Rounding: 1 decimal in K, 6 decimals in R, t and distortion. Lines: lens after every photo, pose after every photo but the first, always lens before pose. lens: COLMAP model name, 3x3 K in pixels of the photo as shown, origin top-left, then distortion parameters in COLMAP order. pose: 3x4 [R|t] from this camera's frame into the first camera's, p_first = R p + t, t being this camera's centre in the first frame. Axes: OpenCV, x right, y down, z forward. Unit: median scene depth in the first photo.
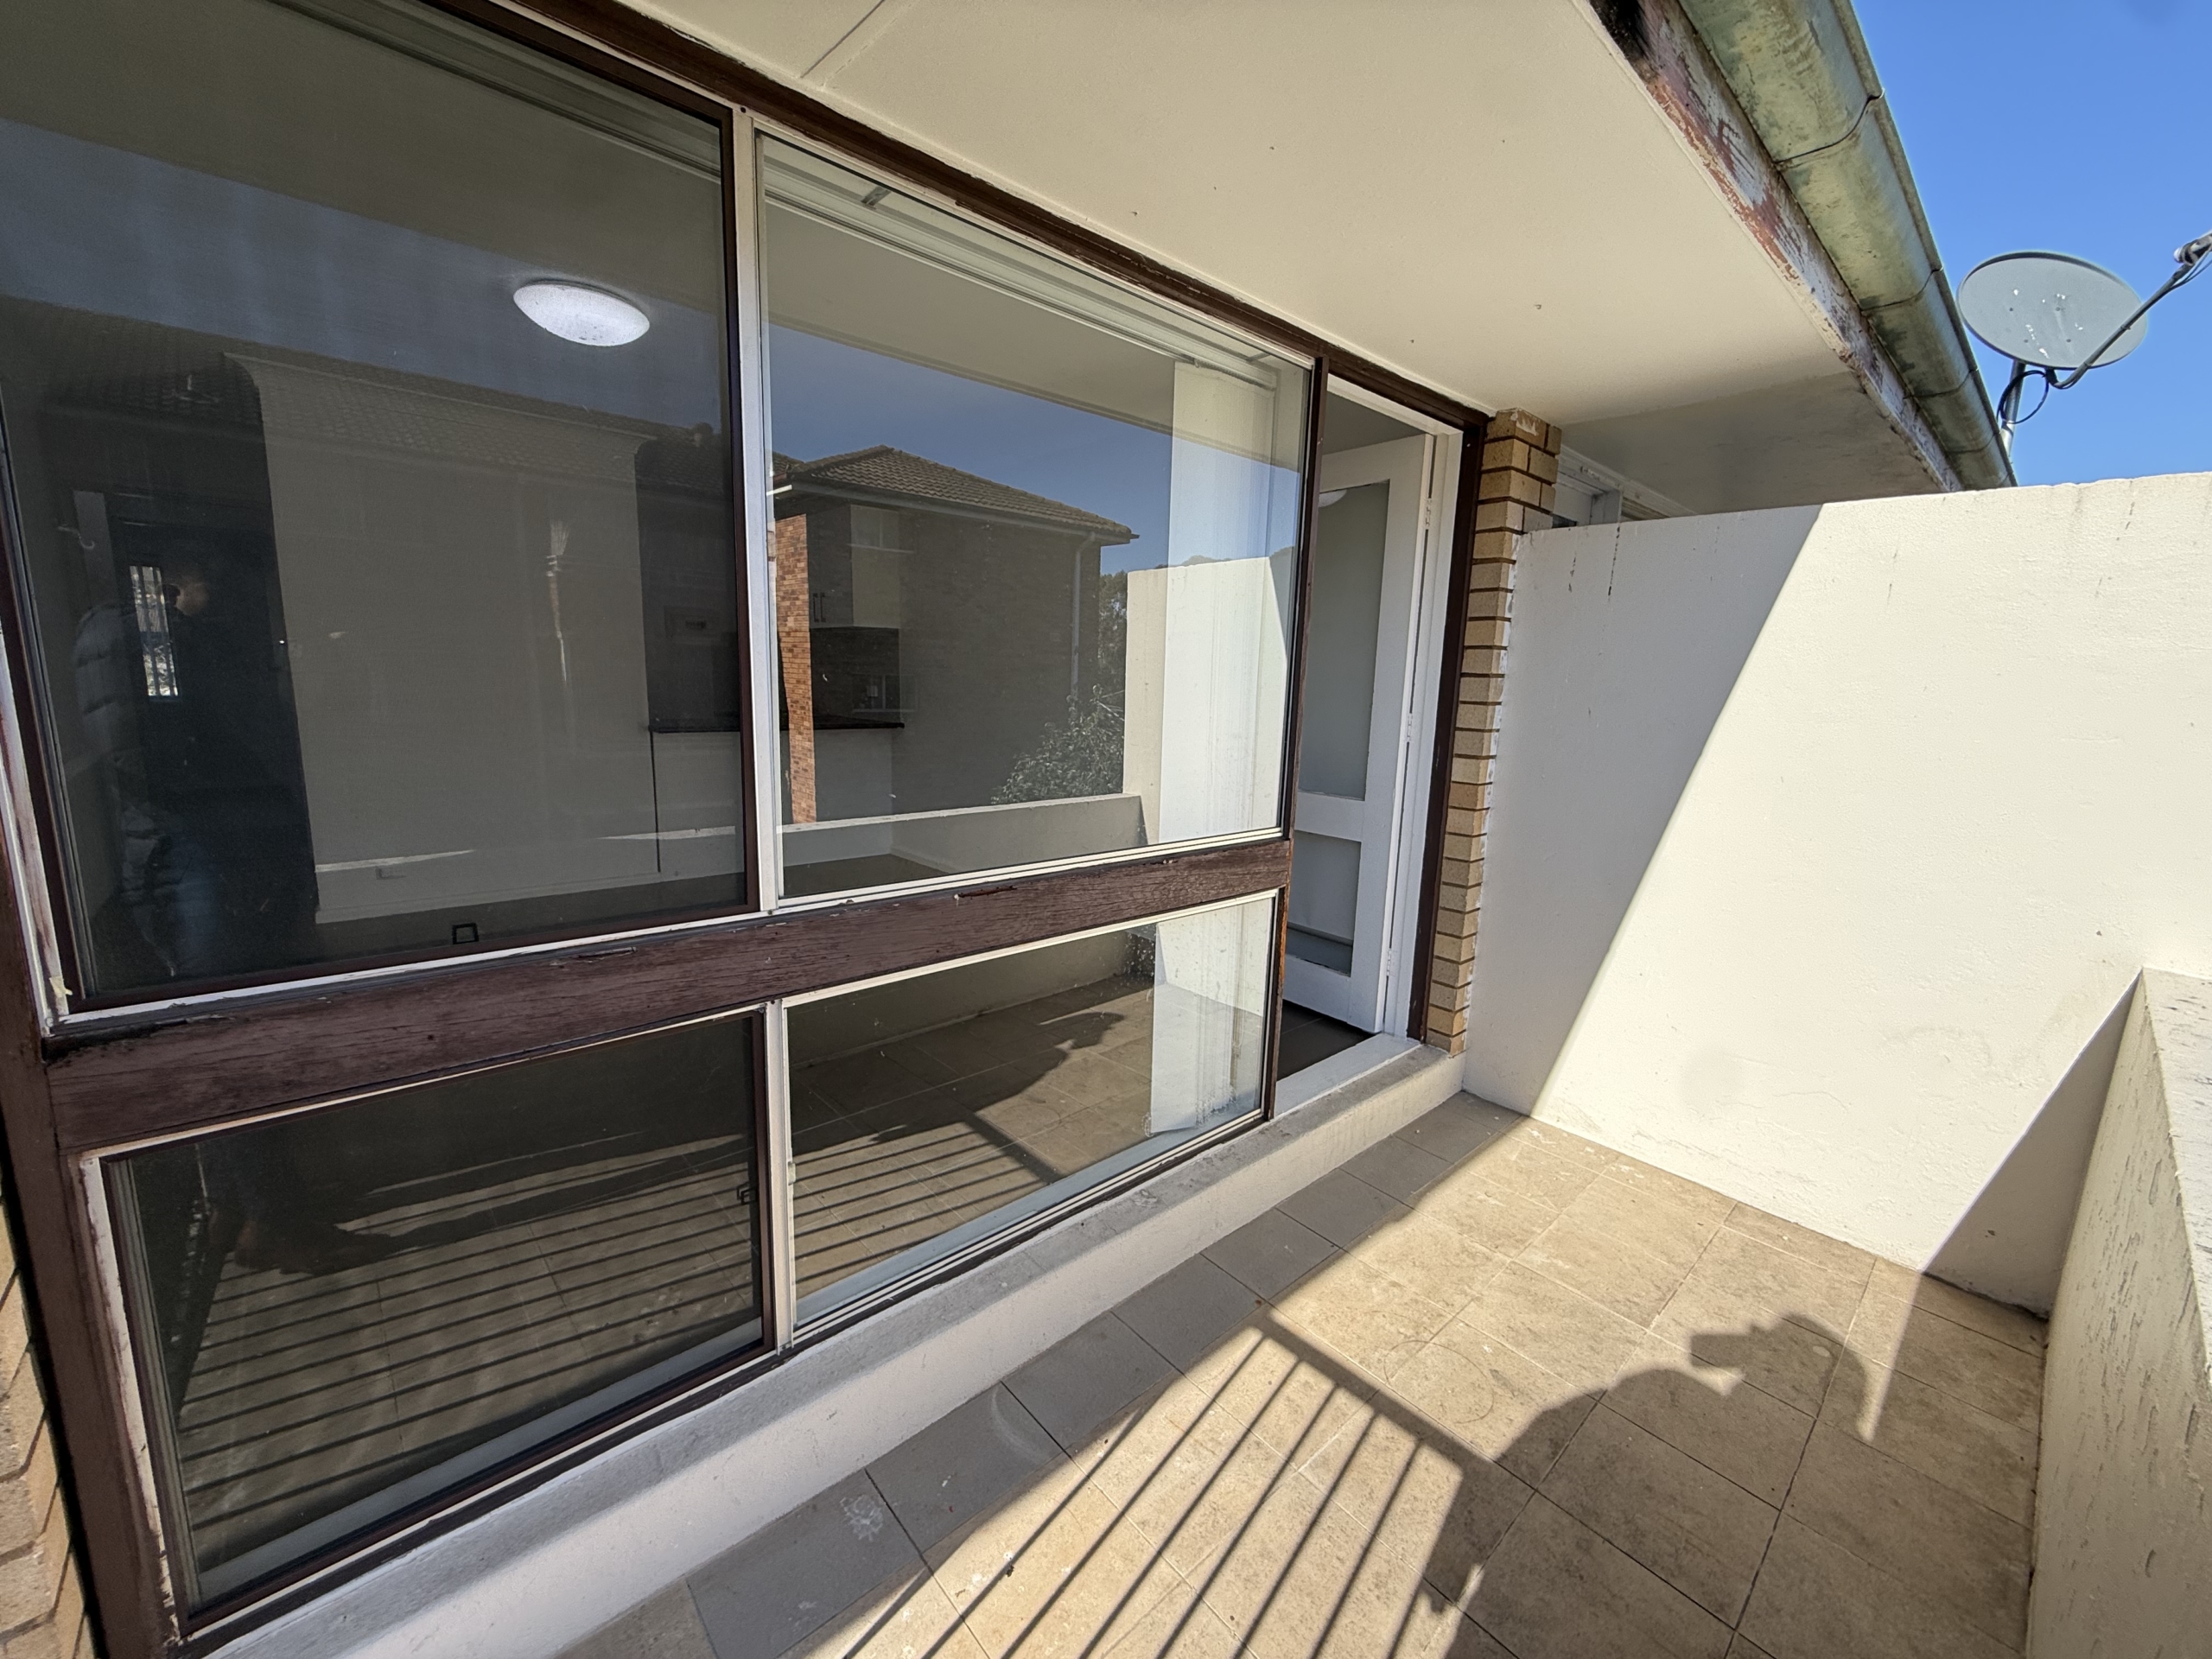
lens RADIAL K [[873.0, 0, 1103.8], [0, 873.0, 837.2], [0, 0, 1]] dist [0.000736, 0.000330]
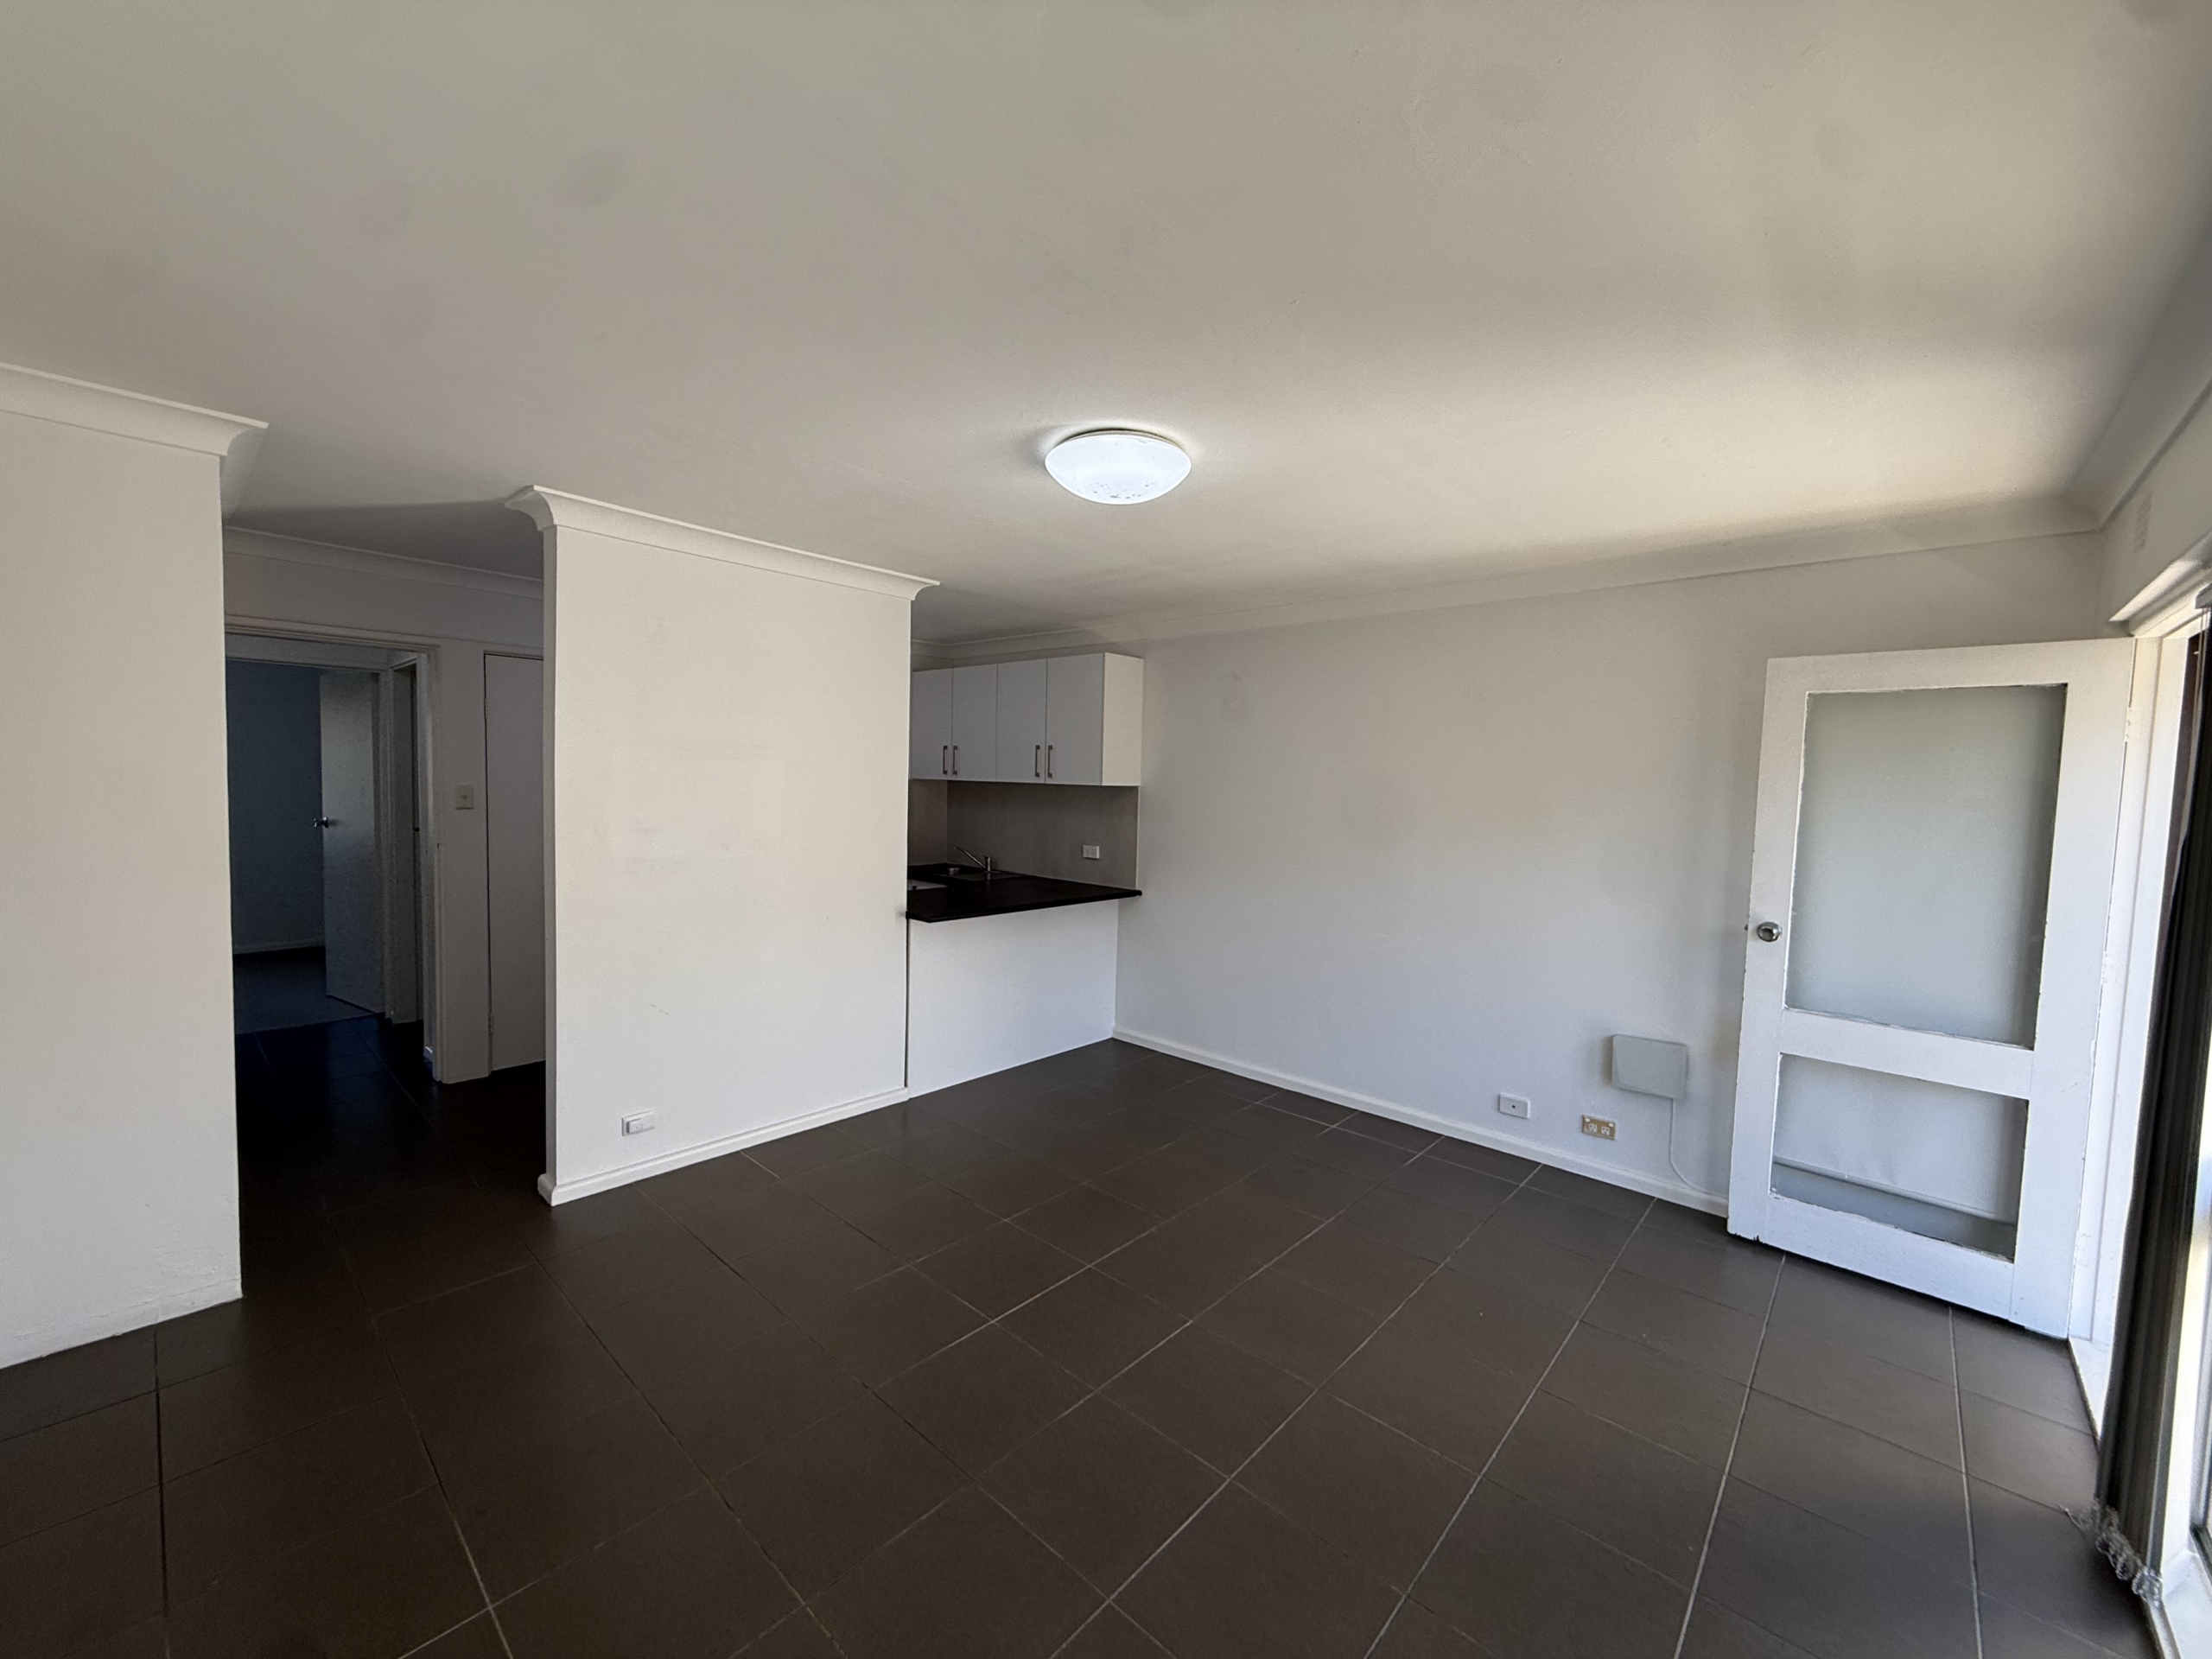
lens RADIAL K [[873.0, 0, 1100.0], [0, 873.0, 833.0], [0, 0, 1]] dist [0.000736, 0.000330]
pose [[0.995347, -0.005178, 0.096215, -0.664464], [0.016134, 0.993413, -0.113444, -0.166911], [-0.094993, 0.114469, 0.988875, 0.235710]]
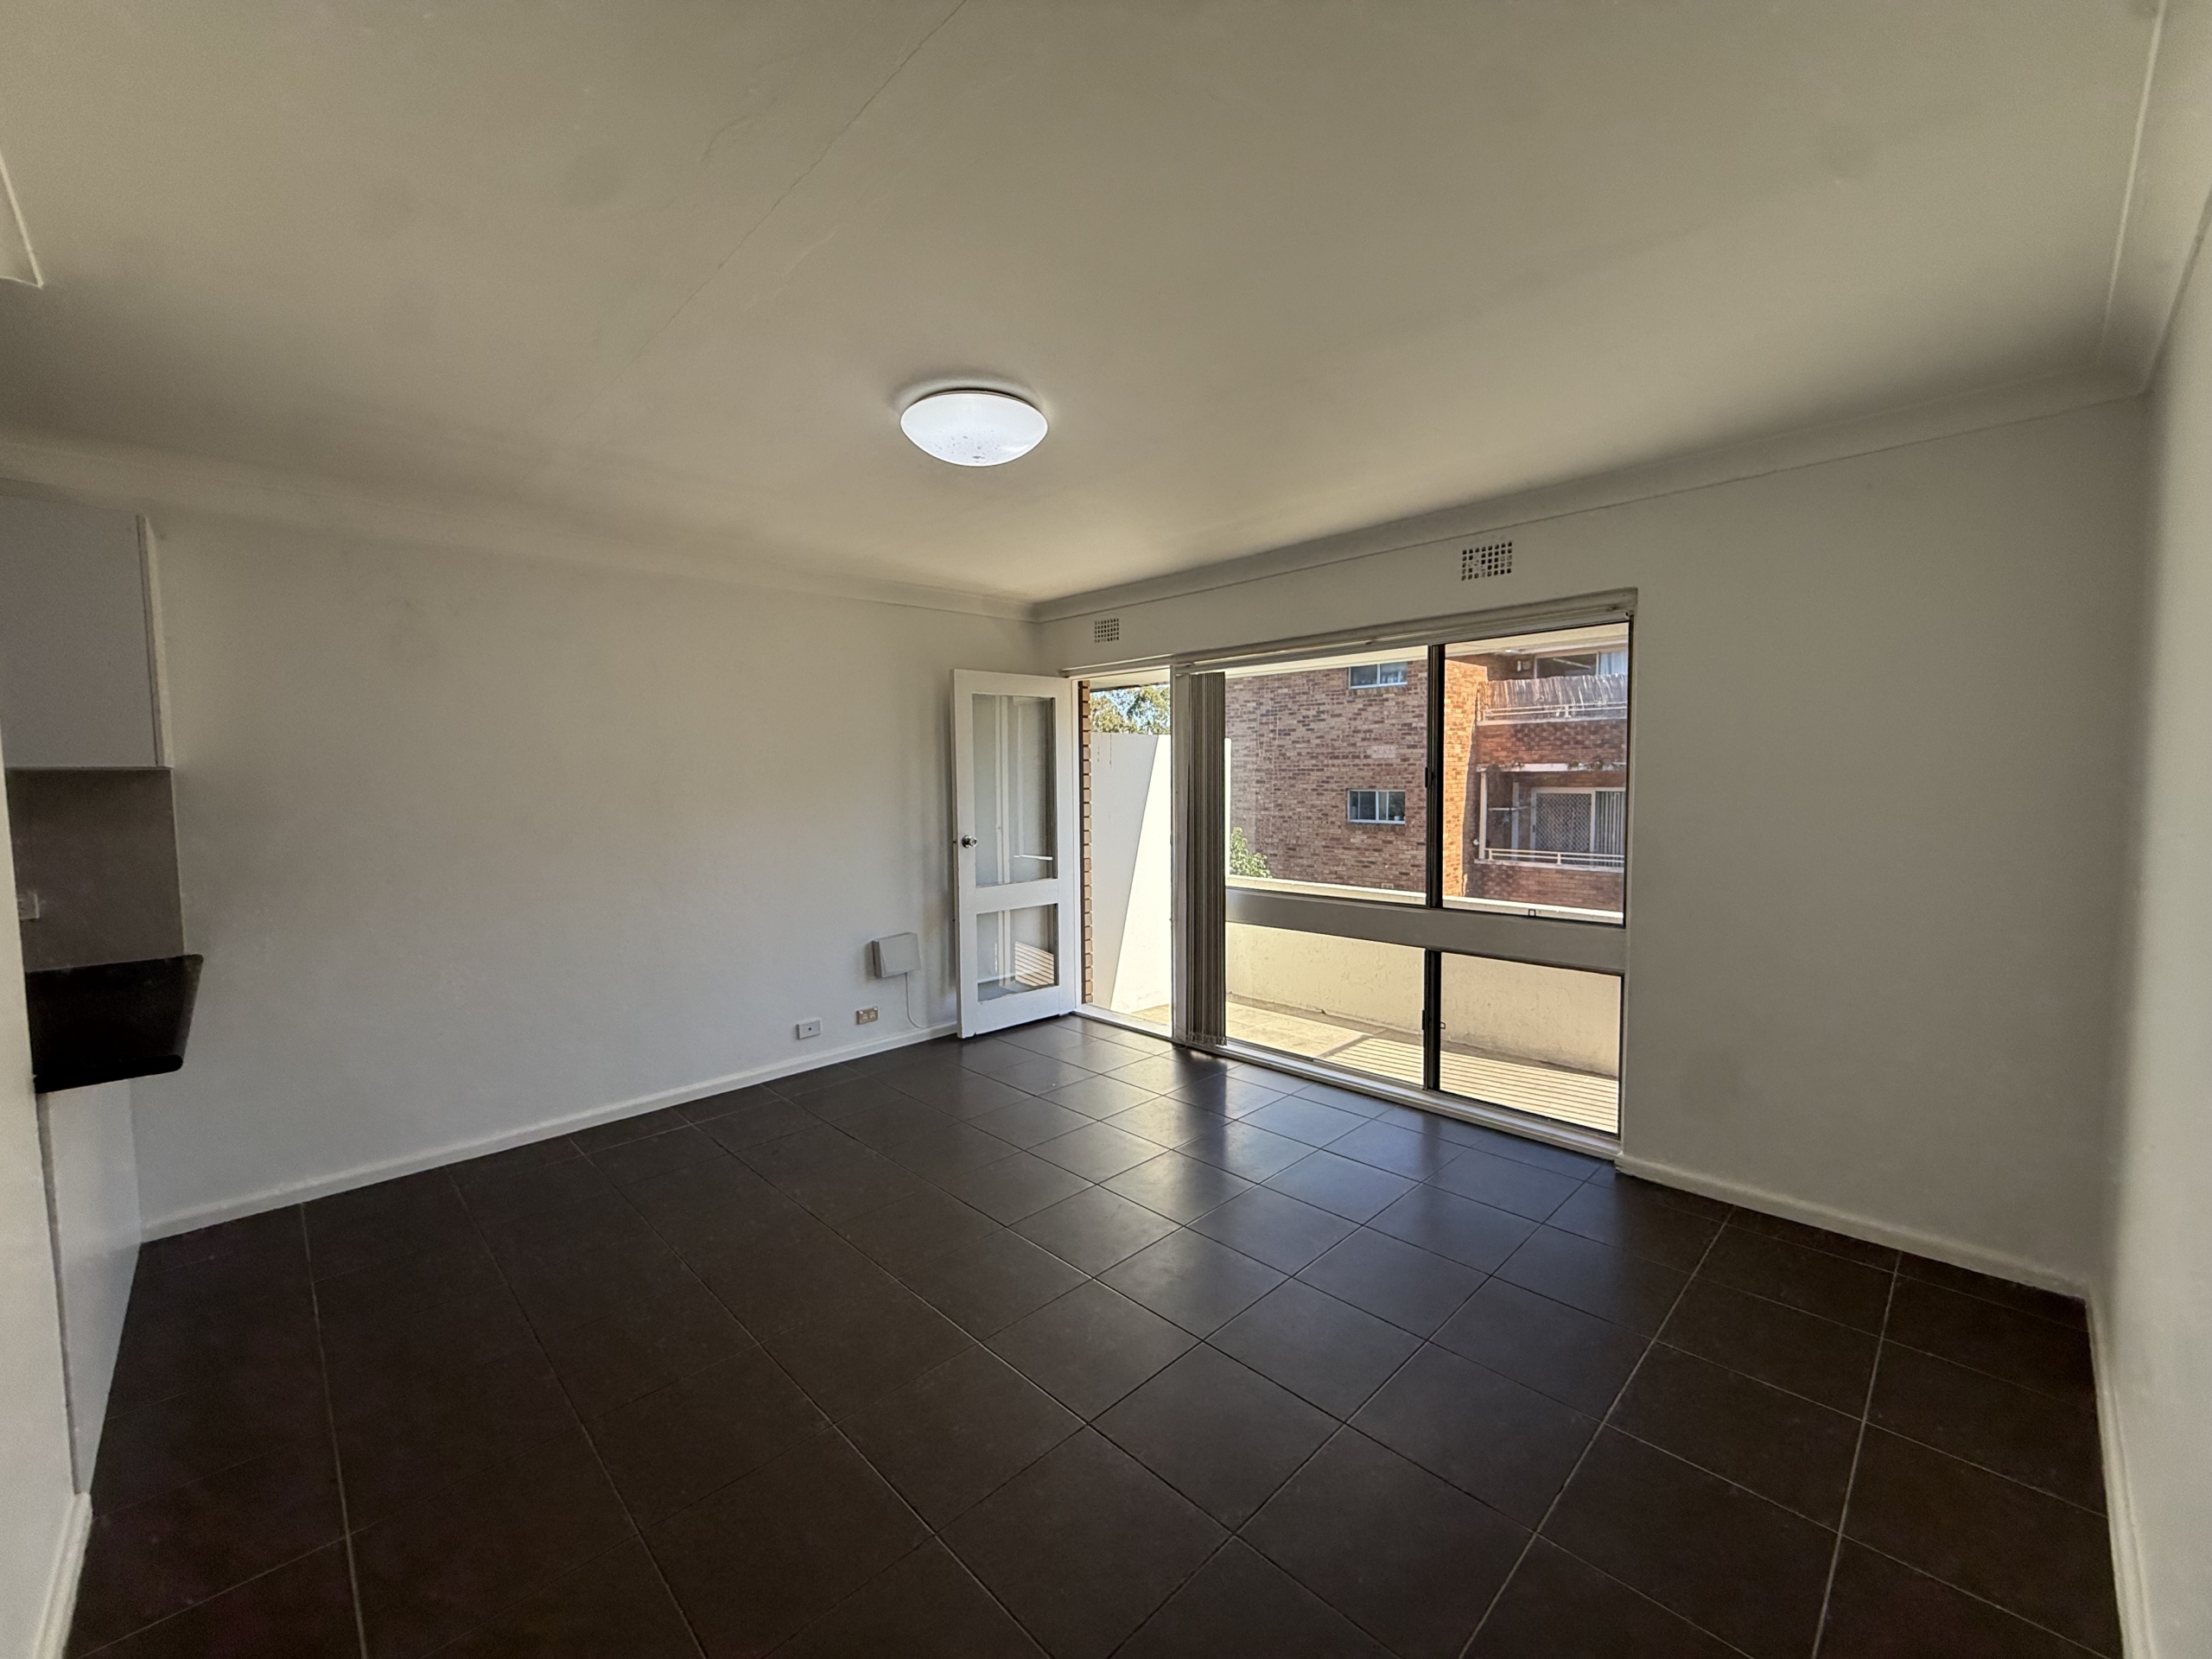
lens RADIAL K [[873.0, 0, 1090.8], [0, 873.0, 817.7], [0, 0, 1]] dist [0.000736, 0.000330]
pose [[-0.030086, -0.087416, 0.995717, -1.361686], [0.183832, 0.978692, 0.091476, -0.297004], [-0.982497, 0.185797, -0.013375, 0.925979]]
